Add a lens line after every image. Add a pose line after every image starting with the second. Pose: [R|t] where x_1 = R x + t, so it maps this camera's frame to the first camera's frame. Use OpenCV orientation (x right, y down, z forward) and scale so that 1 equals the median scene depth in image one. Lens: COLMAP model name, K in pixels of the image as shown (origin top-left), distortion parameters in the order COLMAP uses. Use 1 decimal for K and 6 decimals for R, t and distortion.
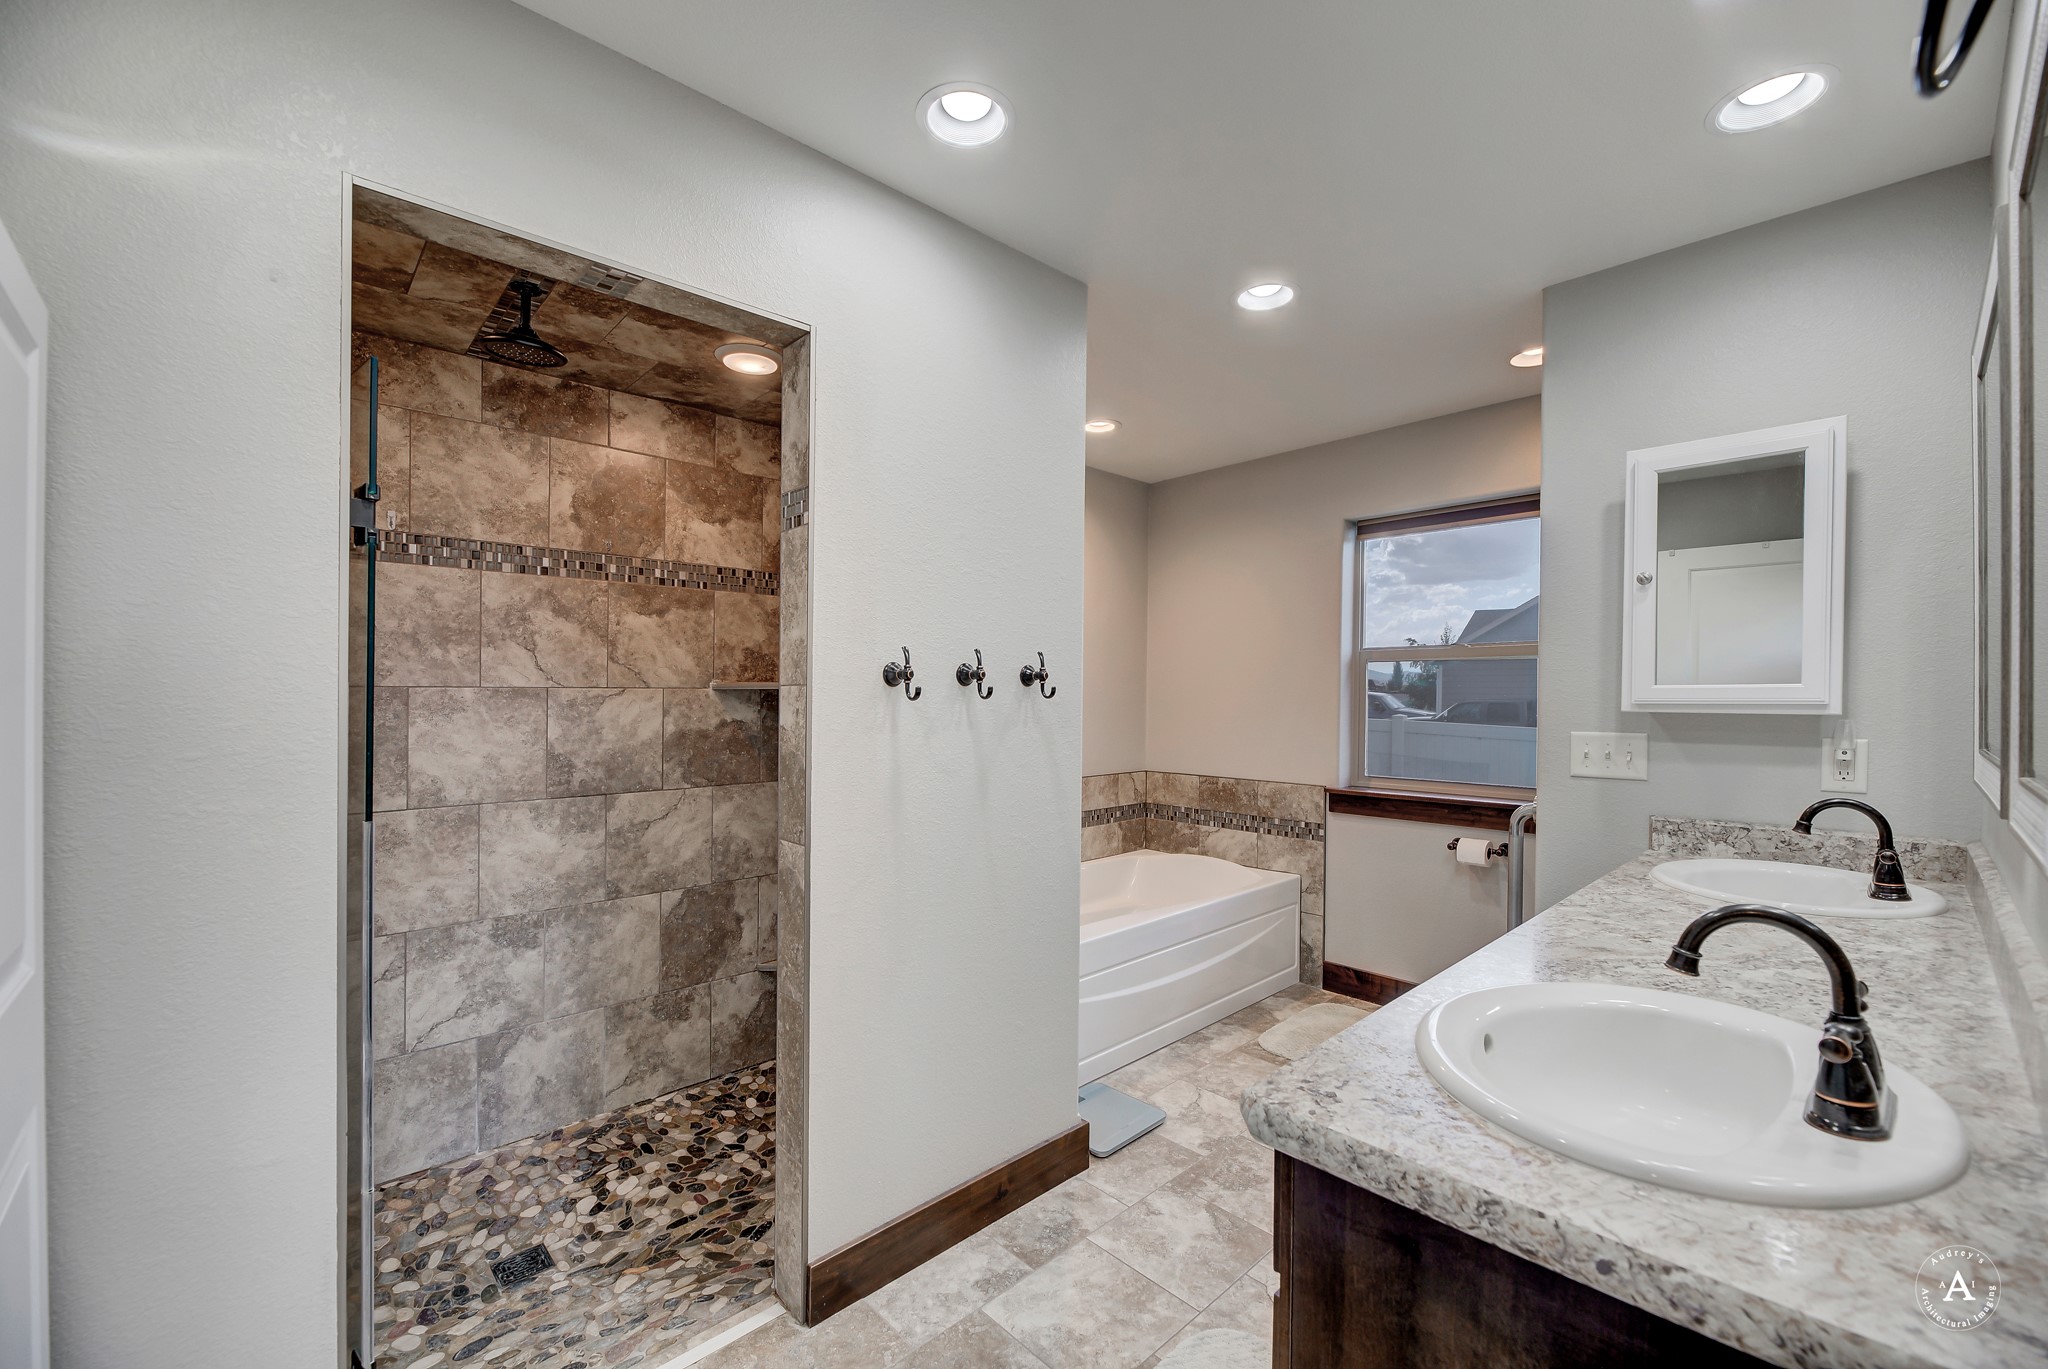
lens RADIAL K [[833.0, 0, 1026.0], [0, 833.0, 698.3], [0, 0, 1]] dist [-0.001555, -0.000867]
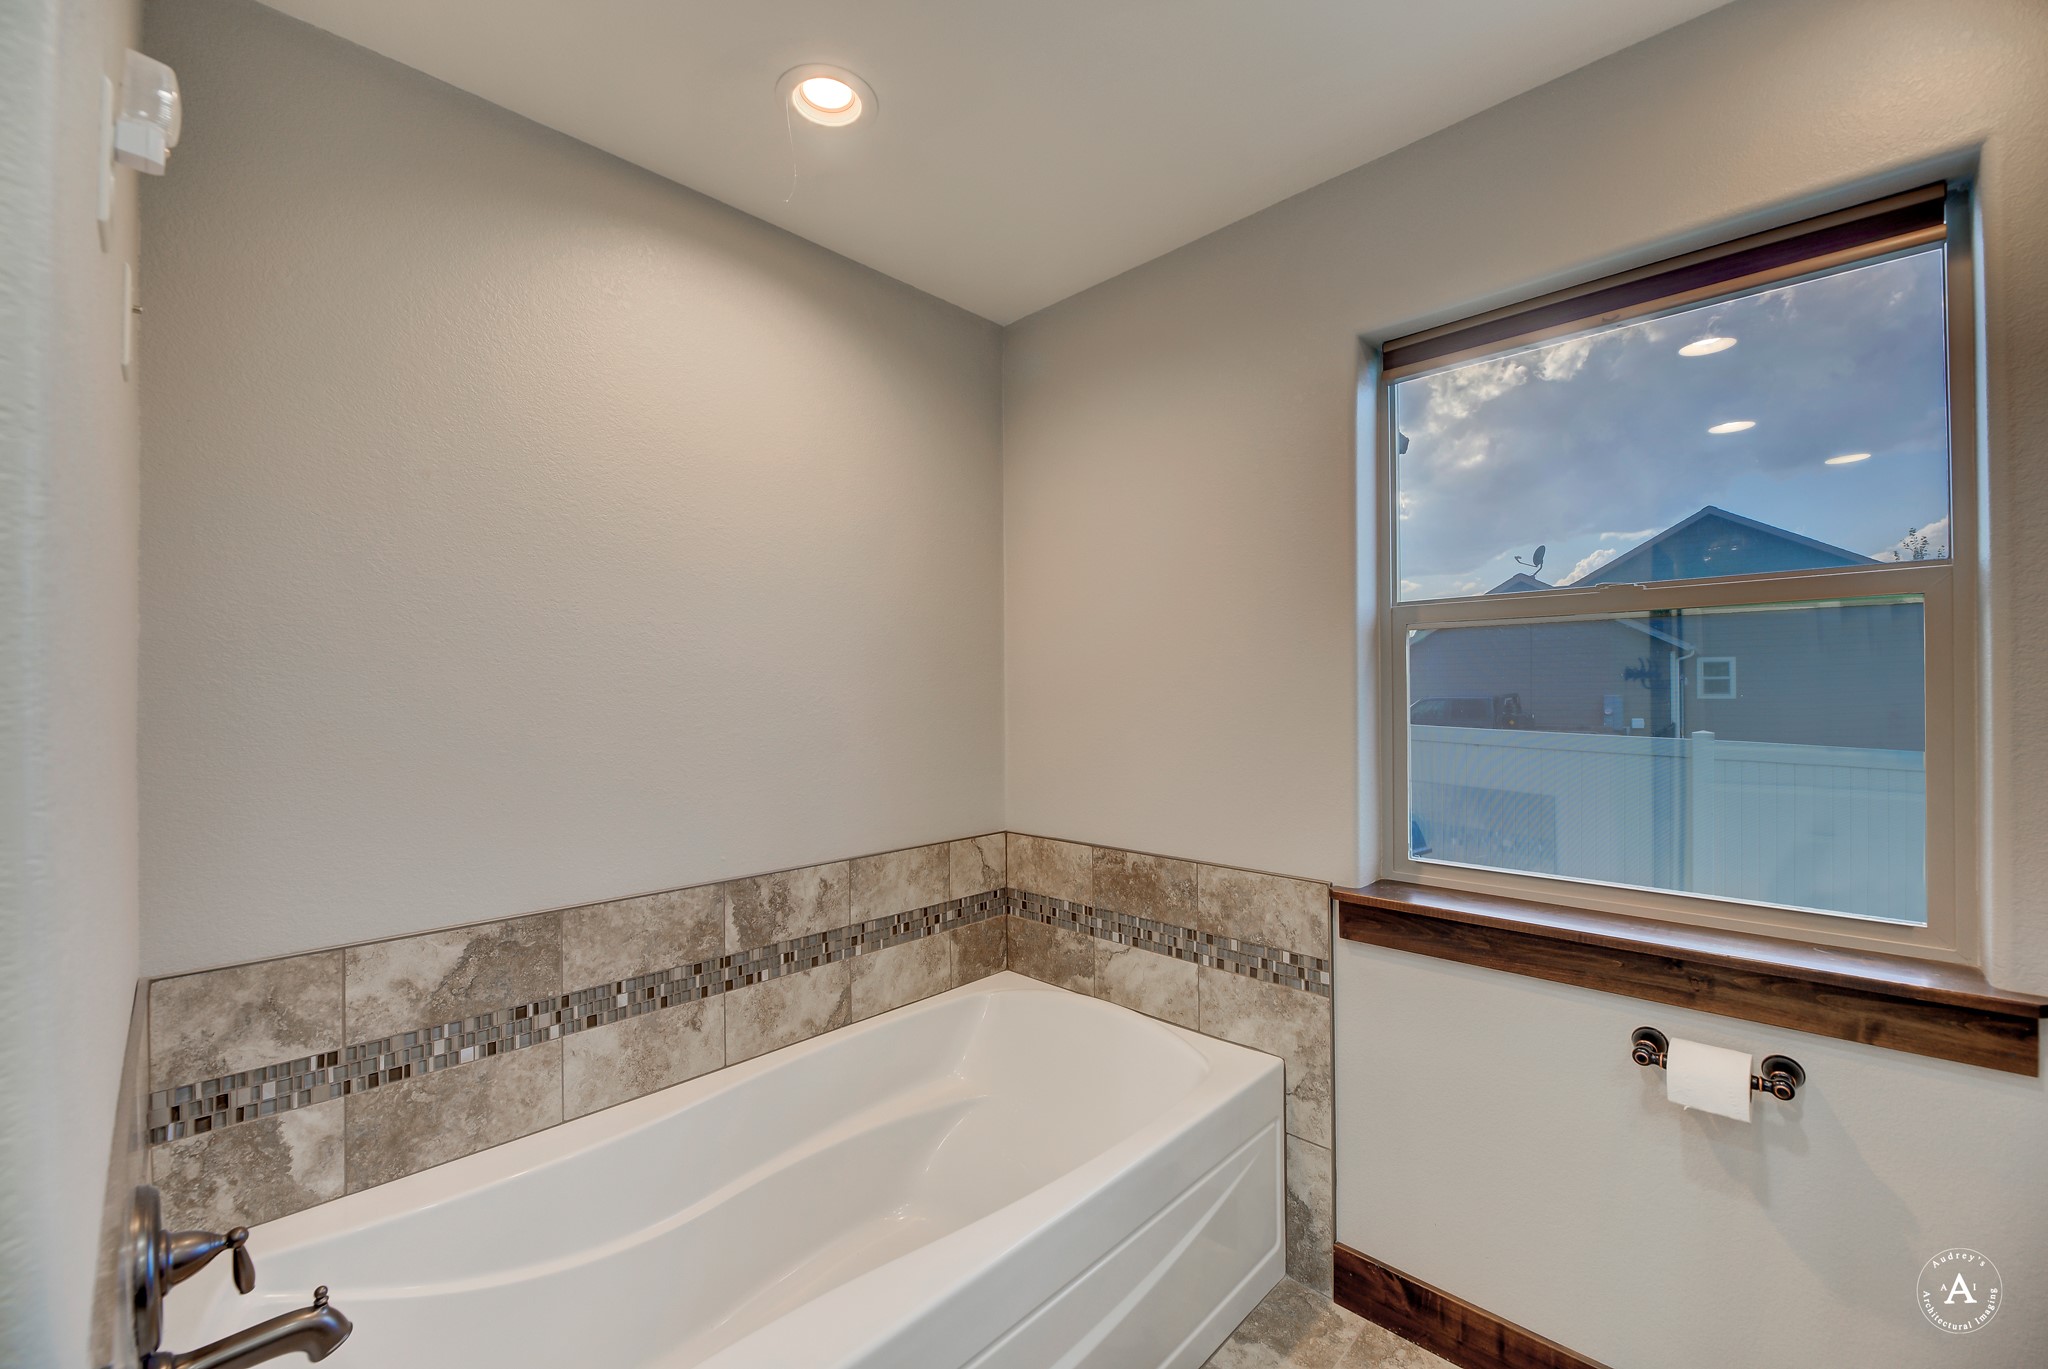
lens RADIAL K [[833.0, 0, 1021.7], [0, 833.0, 674.7], [0, 0, 1]] dist [-0.001555, -0.000867]
pose [[0.999366, -0.014779, 0.032381, 0.153907], [0.015412, 0.999693, -0.019387, -0.008863], [-0.032085, 0.019874, 0.999288, 0.482315]]
